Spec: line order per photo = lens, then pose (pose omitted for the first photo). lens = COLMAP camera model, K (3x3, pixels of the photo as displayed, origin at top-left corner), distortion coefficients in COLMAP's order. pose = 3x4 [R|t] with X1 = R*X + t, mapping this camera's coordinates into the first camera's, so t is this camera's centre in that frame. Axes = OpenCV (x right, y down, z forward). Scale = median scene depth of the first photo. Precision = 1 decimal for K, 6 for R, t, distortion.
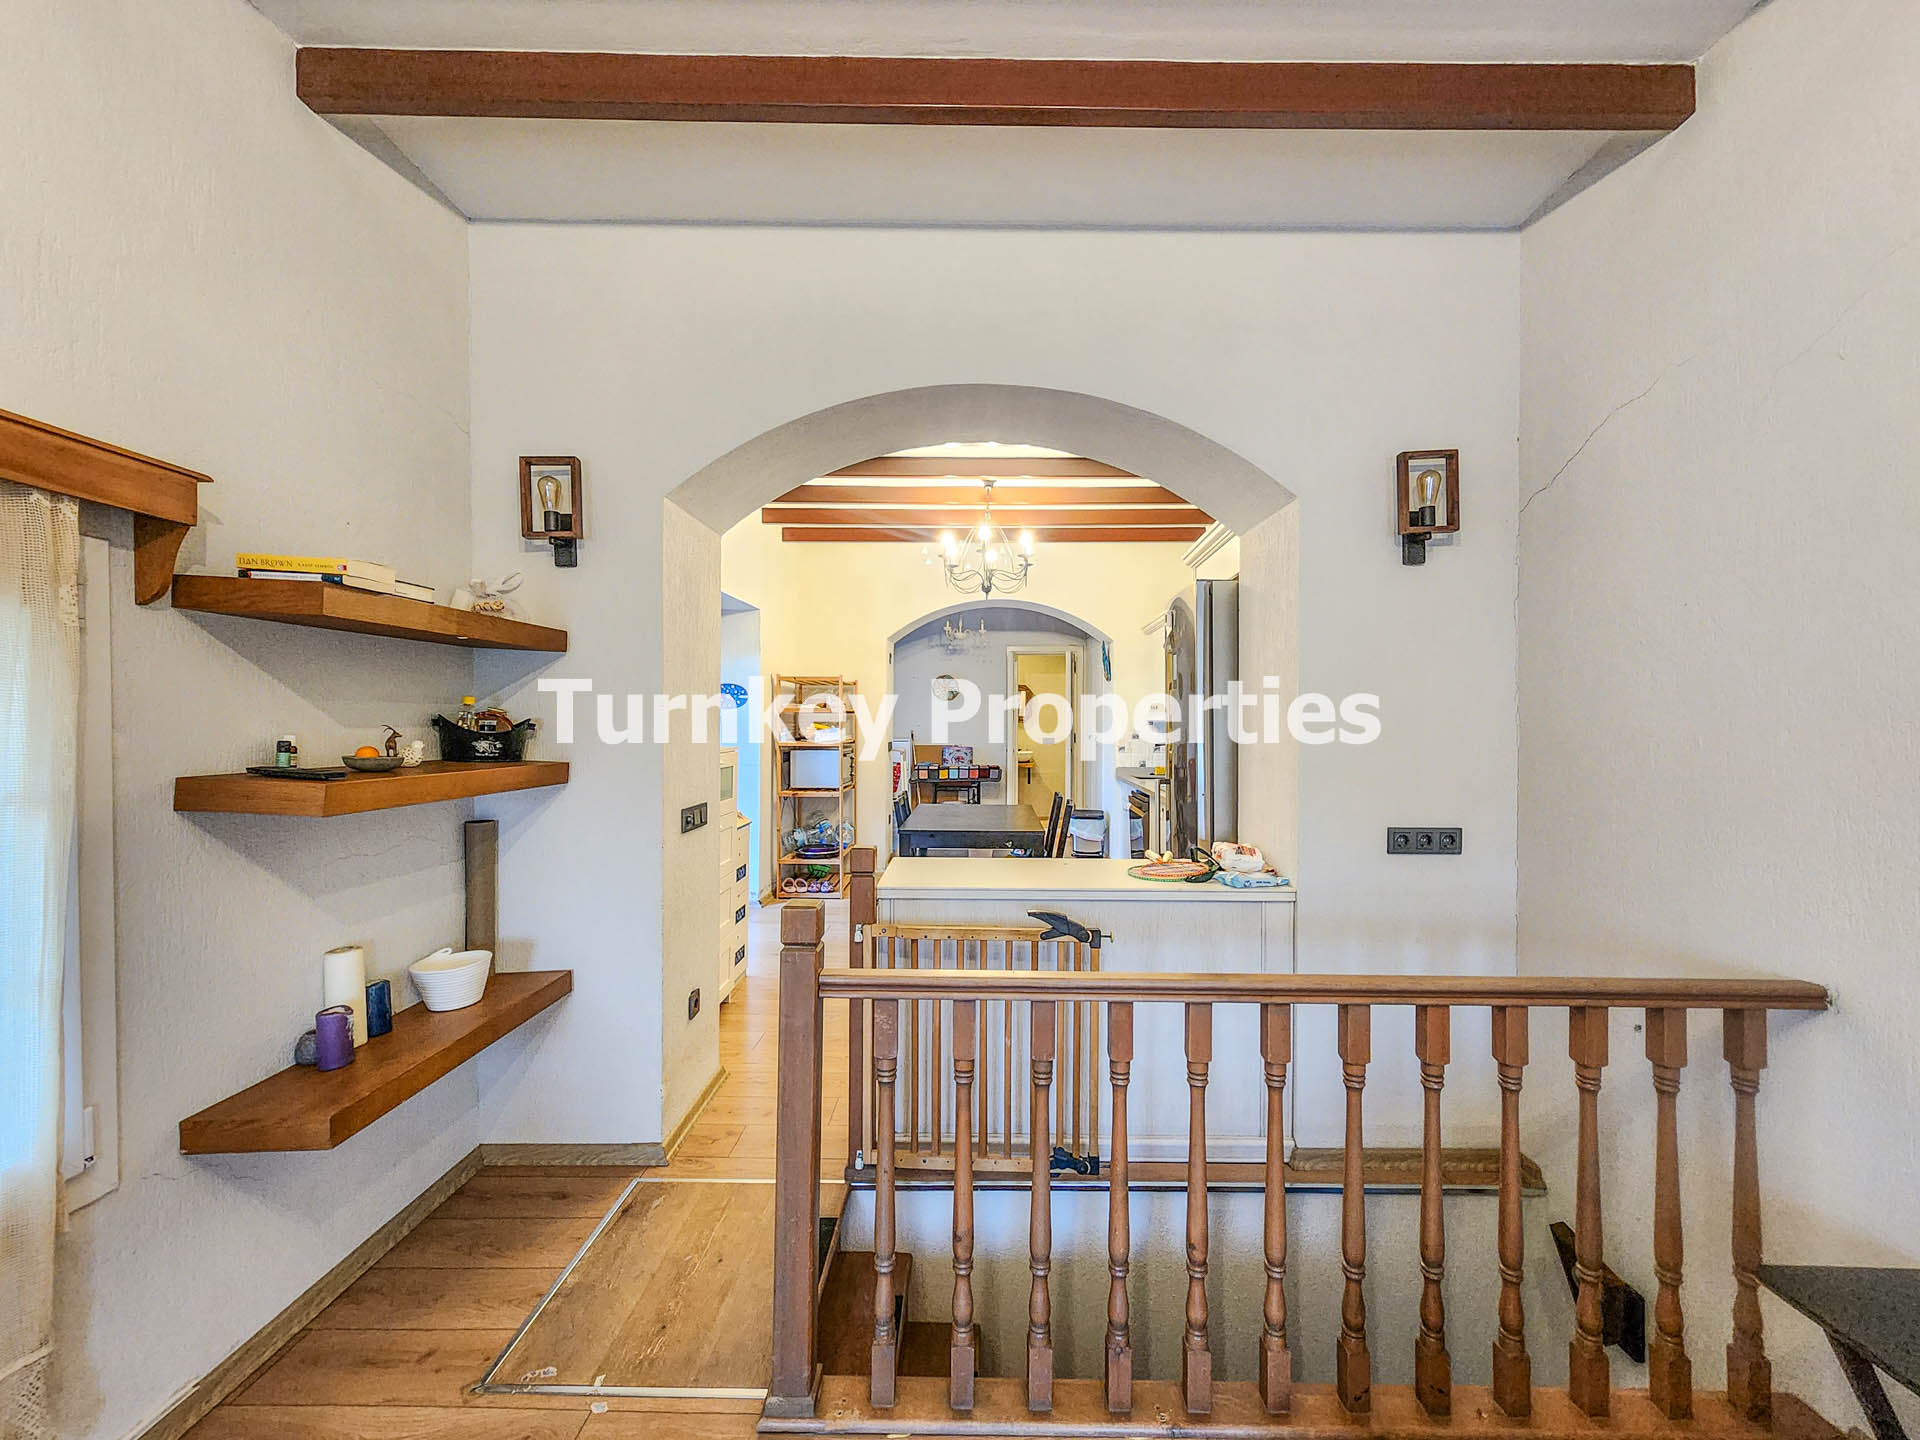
lens RADIAL K [[783.8, 0, 974.3], [0, 783.8, 720.2], [0, 0, 1]] dist [-0.000570, -0.000211]
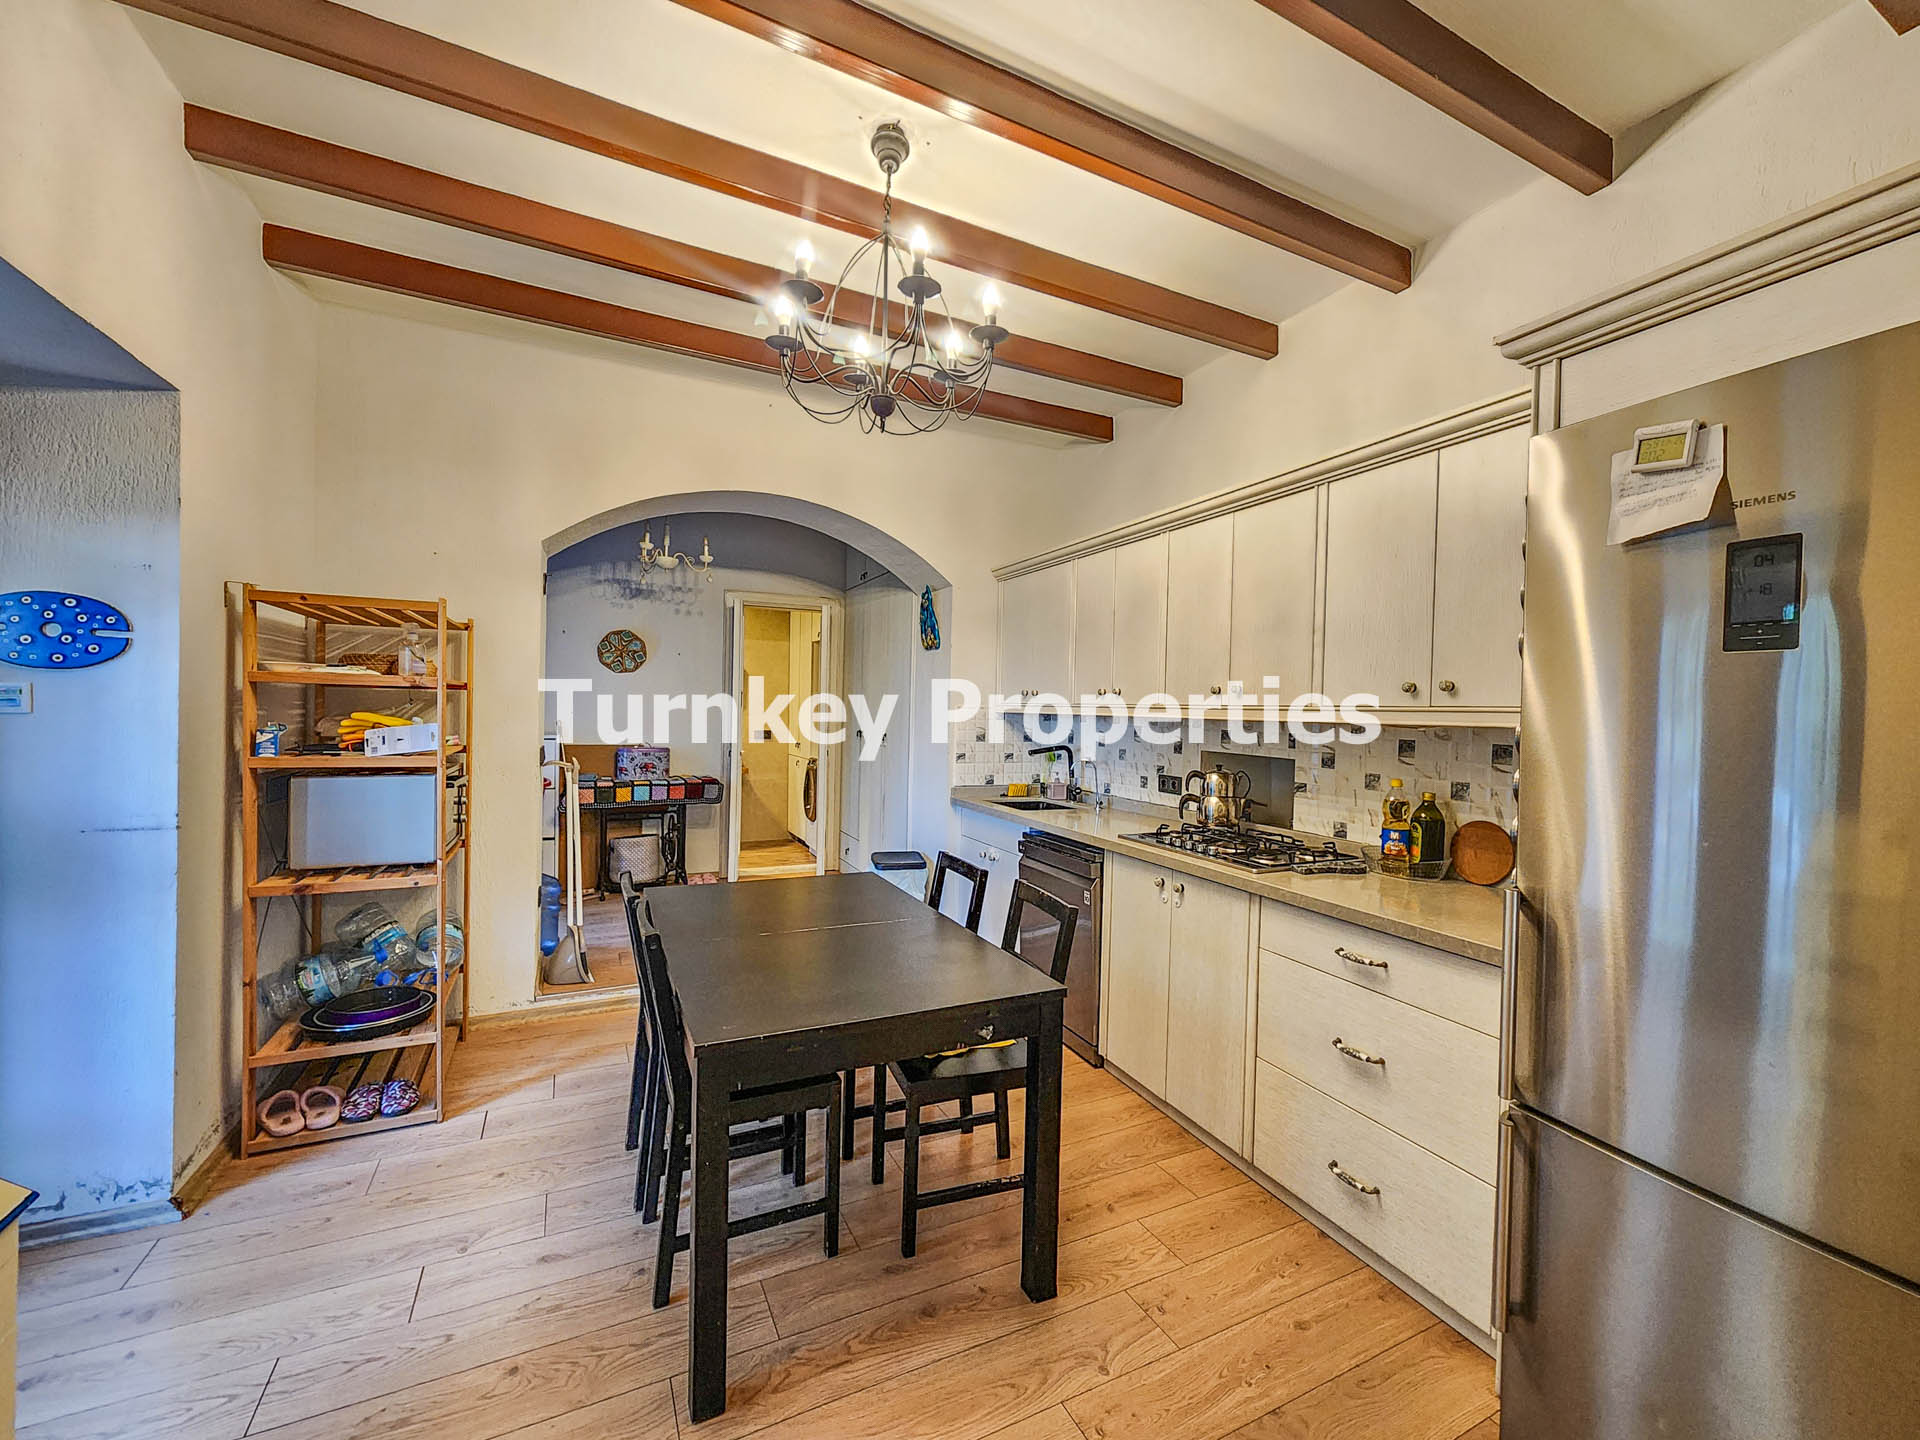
lens RADIAL K [[783.8, 0, 974.3], [0, 783.8, 720.2], [0, 0, 1]] dist [-0.000570, -0.000211]
pose [[0.887441, 0.009789, 0.460818, -0.109016], [-0.020214, 0.999639, 0.017692, -0.005273], [-0.460478, -0.025015, 0.887318, 0.487872]]
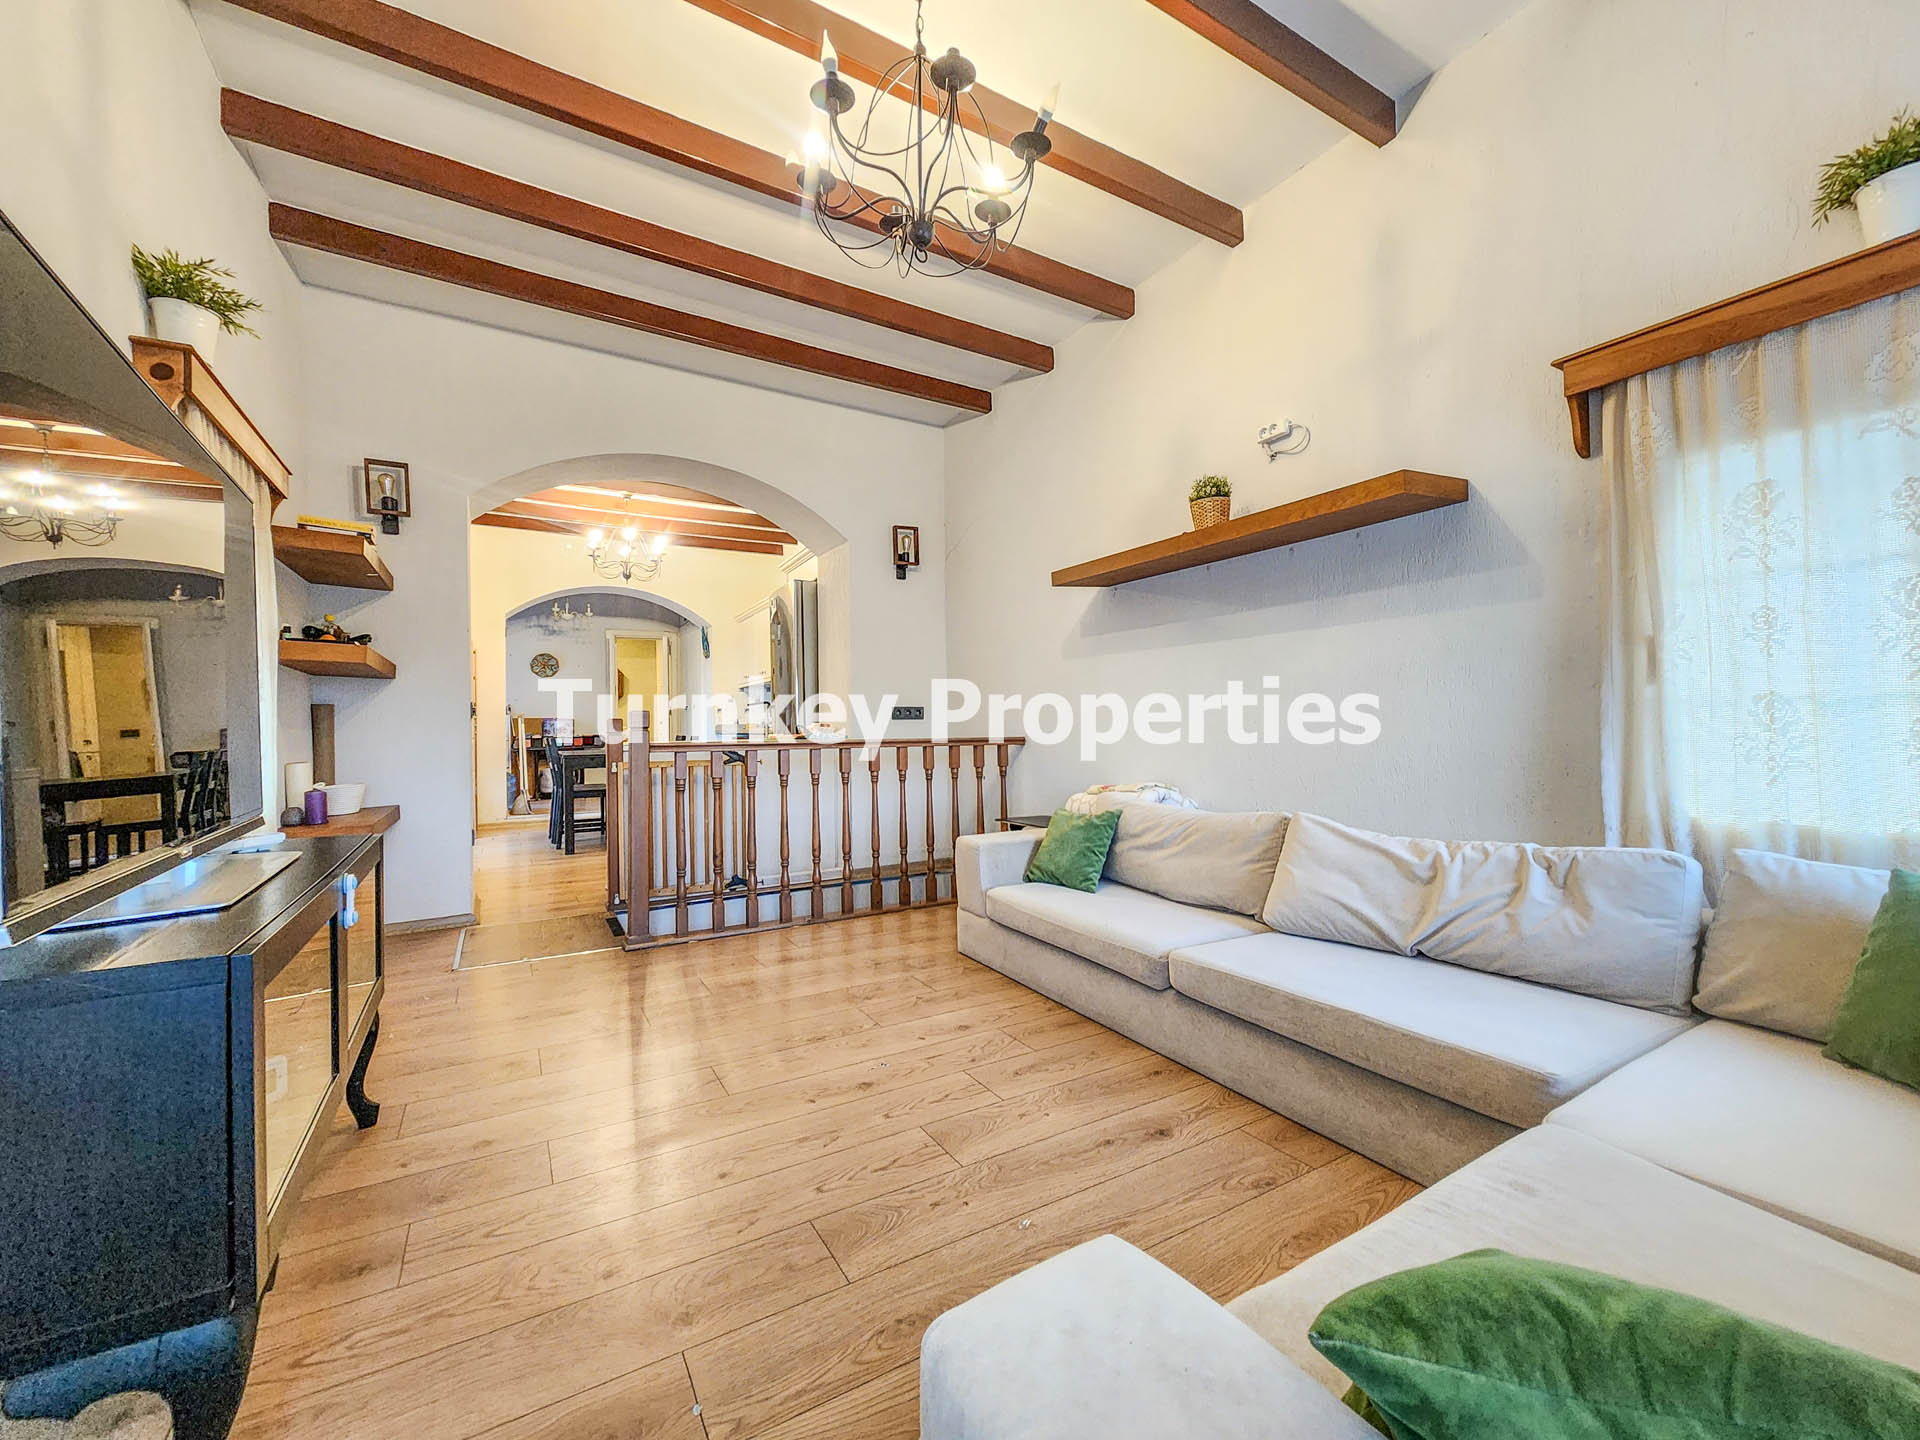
lens RADIAL K [[783.4, 0, 962.7], [0, 783.4, 723.4], [0, 0, 1]] dist [0.002080, -0.000453]
pose [[0.857187, -0.012051, 0.514864, -0.148617], [0.015446, 0.999878, -0.002312, 0.075625], [-0.514773, 0.009934, 0.857269, -0.342579]]
